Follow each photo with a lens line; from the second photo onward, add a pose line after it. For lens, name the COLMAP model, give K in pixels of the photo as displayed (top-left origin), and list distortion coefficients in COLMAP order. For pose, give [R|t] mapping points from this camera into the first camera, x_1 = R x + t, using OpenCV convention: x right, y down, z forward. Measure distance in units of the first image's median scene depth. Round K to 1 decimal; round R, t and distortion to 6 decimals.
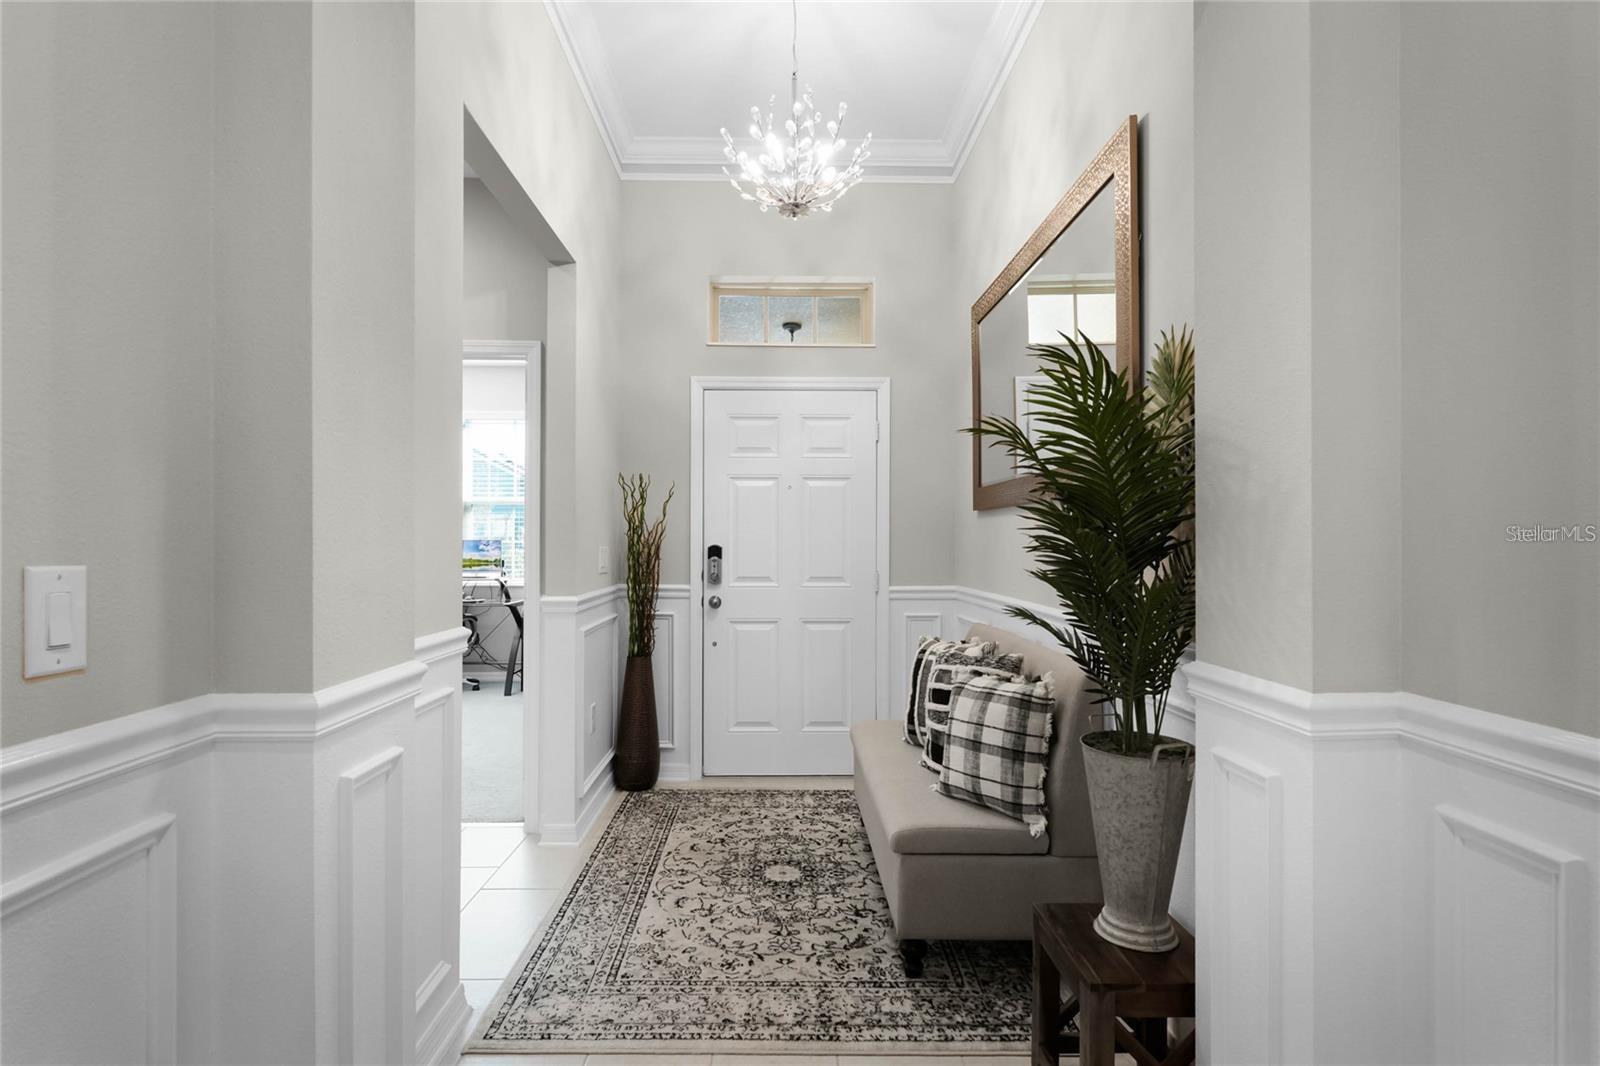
lens RADIAL K [[821.4, 0, 797.1], [0, 821.4, 535.4], [0, 0, 1]] dist [0.000587, 0.000008]
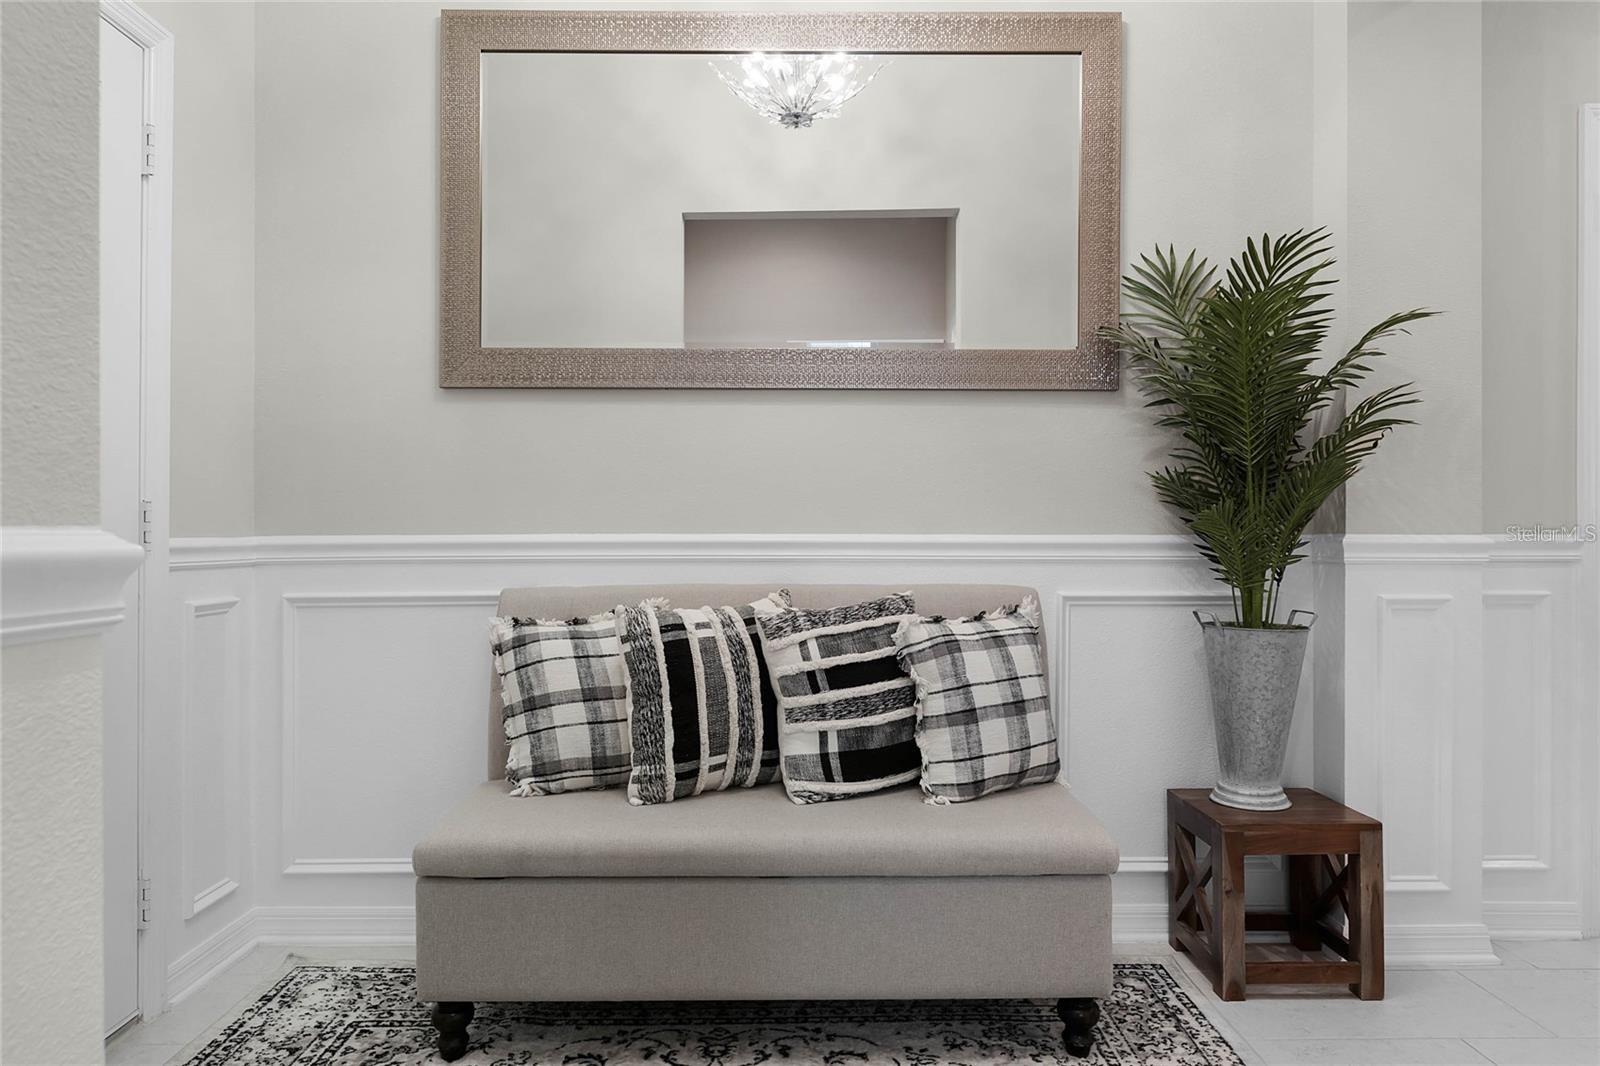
lens RADIAL K [[946.3, 0, 799.4], [0, 946.3, 532.5], [0, 0, 1]] dist [-0.001028, -0.000318]
pose [[0.017392, 0.004365, 0.999839, -0.517769], [-0.002542, 0.999987, -0.004321, 0.084375], [-0.999846, -0.002466, 0.017402, 0.965450]]
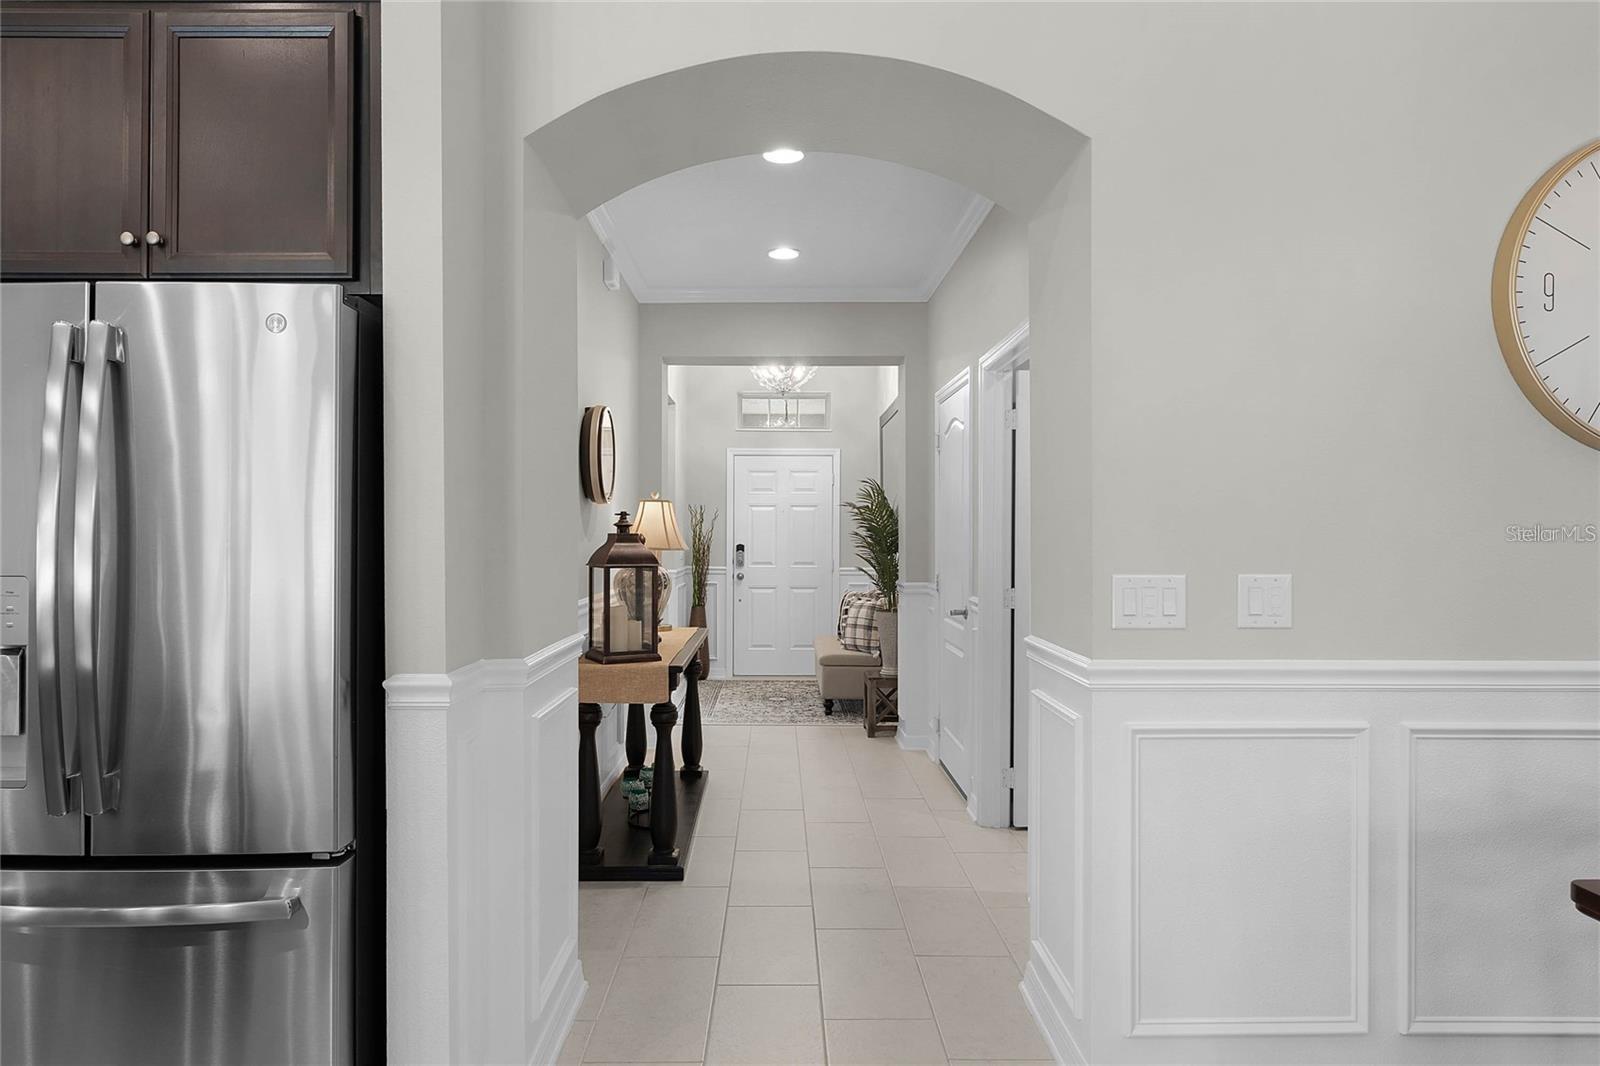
lens RADIAL K [[965.8, 0, 800.4], [0, 965.8, 532.0], [0, 0, 1]] dist [0.000409, 0.000003]
pose [[0.999995, 0.002980, -0.000899, 0.044394], [-0.002978, 0.999993, 0.002233, -0.027996], [0.000906, -0.002230, 0.999997, -1.566709]]
